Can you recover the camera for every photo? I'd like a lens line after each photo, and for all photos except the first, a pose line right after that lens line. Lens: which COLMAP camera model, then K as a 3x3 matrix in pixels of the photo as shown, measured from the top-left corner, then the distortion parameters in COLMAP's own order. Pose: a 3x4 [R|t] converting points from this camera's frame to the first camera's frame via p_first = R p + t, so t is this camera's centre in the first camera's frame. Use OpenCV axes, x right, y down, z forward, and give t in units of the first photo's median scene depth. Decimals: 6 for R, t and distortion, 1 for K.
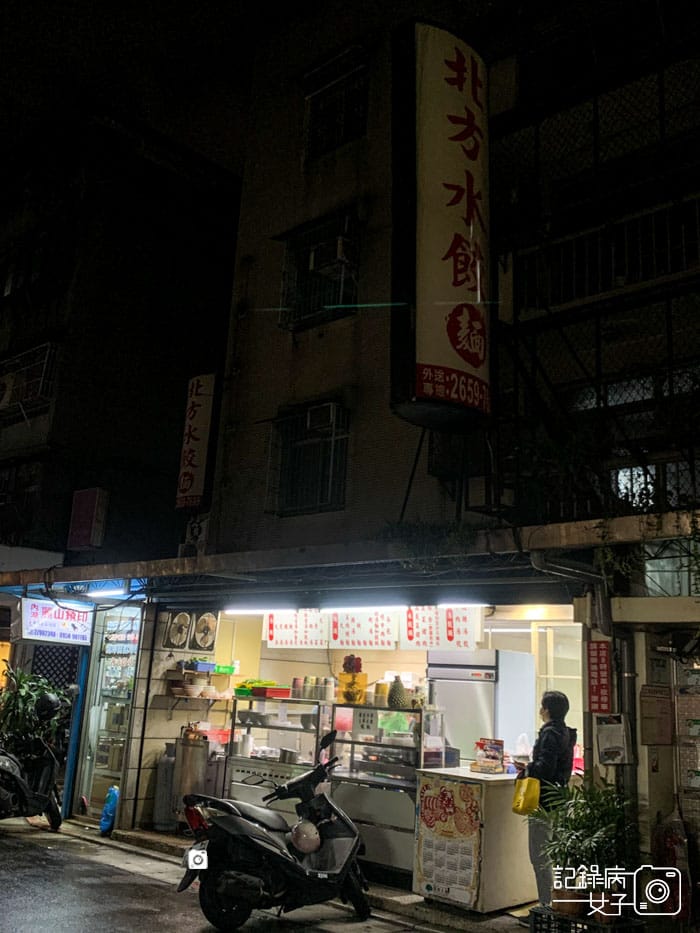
lens RADIAL K [[936.8, 0, 349.4], [0, 936.8, 467.9], [0, 0, 1]] dist [0.014531, 0.000000]
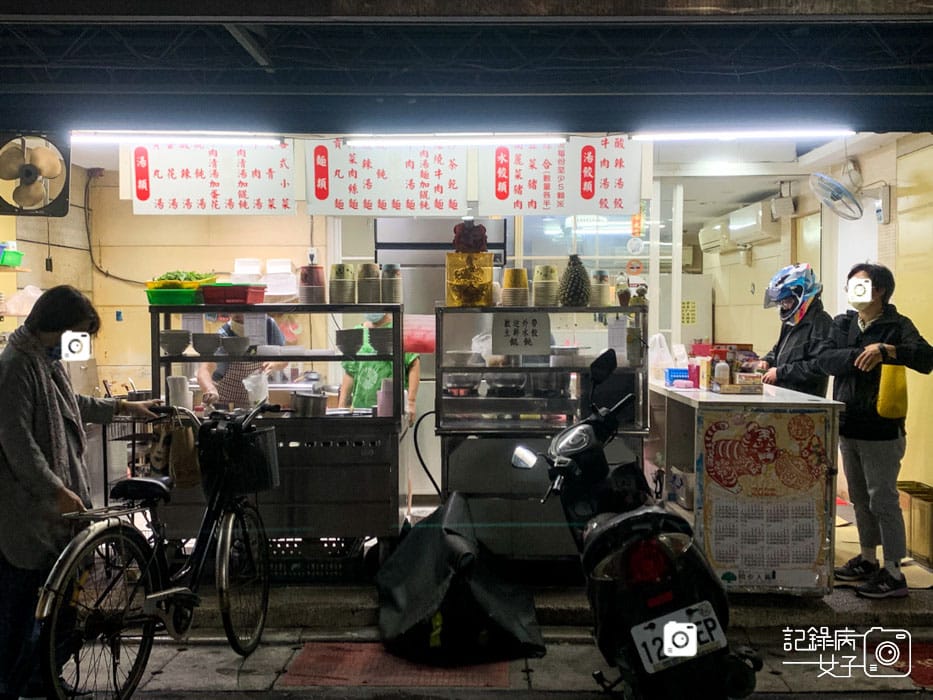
lens RADIAL K [[1016.0, 0, 467.3], [0, 1016.0, 348.0], [0, 0, 1]] dist [0.160879, 0.000000]
pose [[0.736232, -0.077265, 0.672304, -0.397891], [-0.116293, 0.964237, 0.238167, 0.123470], [-0.666662, -0.253531, 0.700916, 0.535771]]
